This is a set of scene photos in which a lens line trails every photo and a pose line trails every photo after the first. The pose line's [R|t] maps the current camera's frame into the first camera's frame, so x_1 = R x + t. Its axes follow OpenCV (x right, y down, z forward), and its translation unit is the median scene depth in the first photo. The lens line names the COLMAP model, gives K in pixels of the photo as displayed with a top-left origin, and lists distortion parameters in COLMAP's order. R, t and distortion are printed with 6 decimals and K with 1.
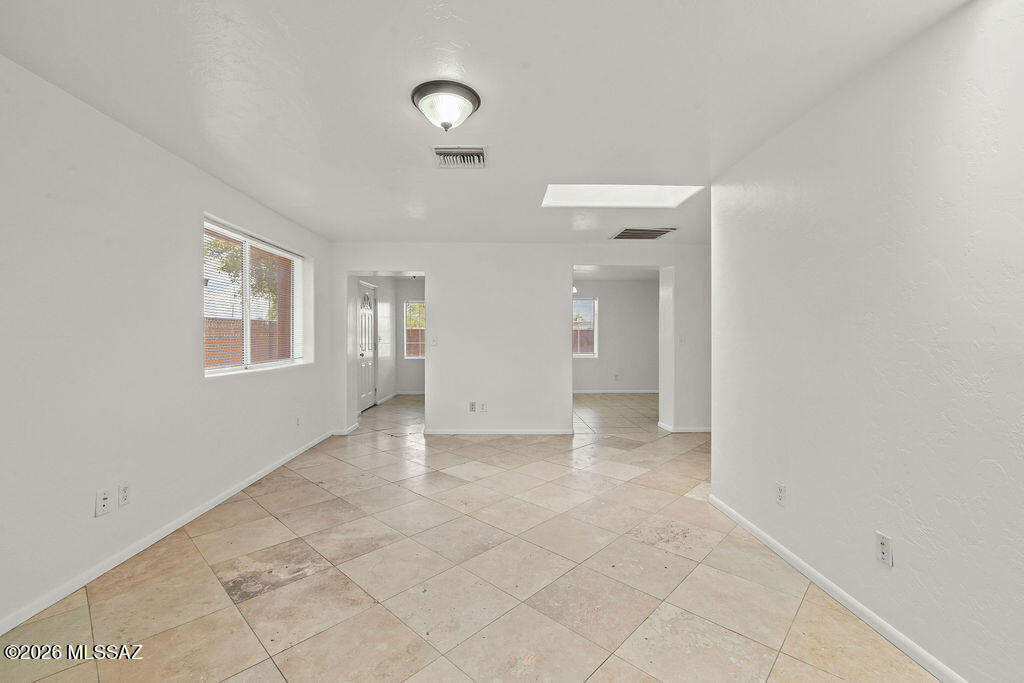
lens RADIAL K [[430.4, 0, 512.7], [0, 430.4, 337.0], [0, 0, 1]] dist [0.003587, -0.000059]
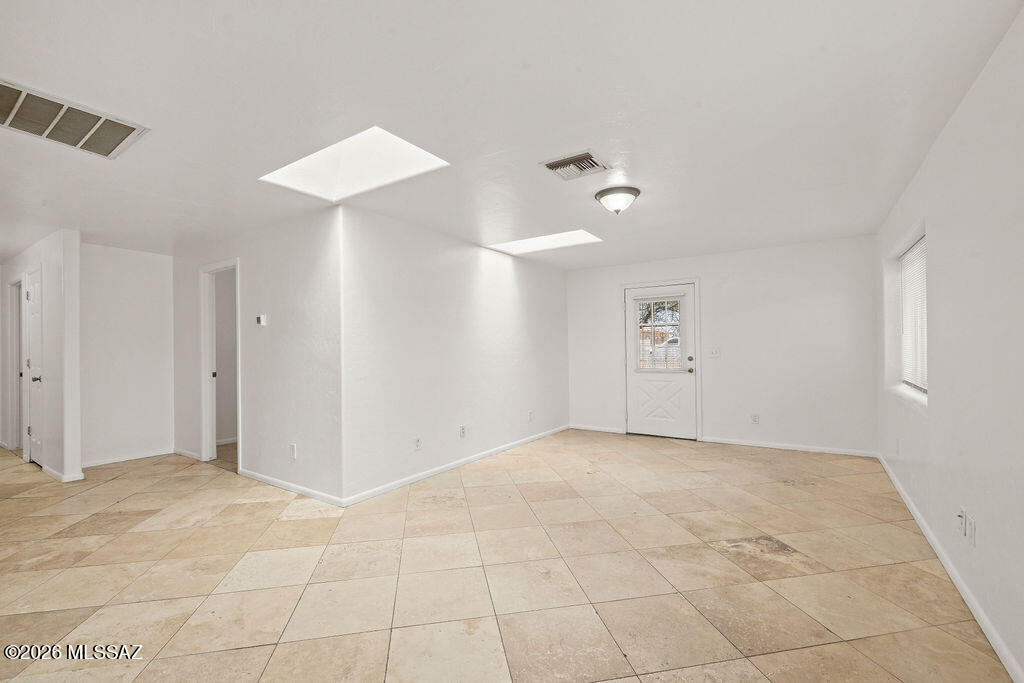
lens RADIAL K [[430.4, 0, 512.8], [0, 430.4, 345.6], [0, 0, 1]] dist [0.003587, -0.000059]
pose [[-0.802100, 0.008290, 0.597132, -0.683000], [0.014117, 0.999887, 0.005081, -0.012980], [-0.597023, 0.012505, -0.802127, 2.189774]]
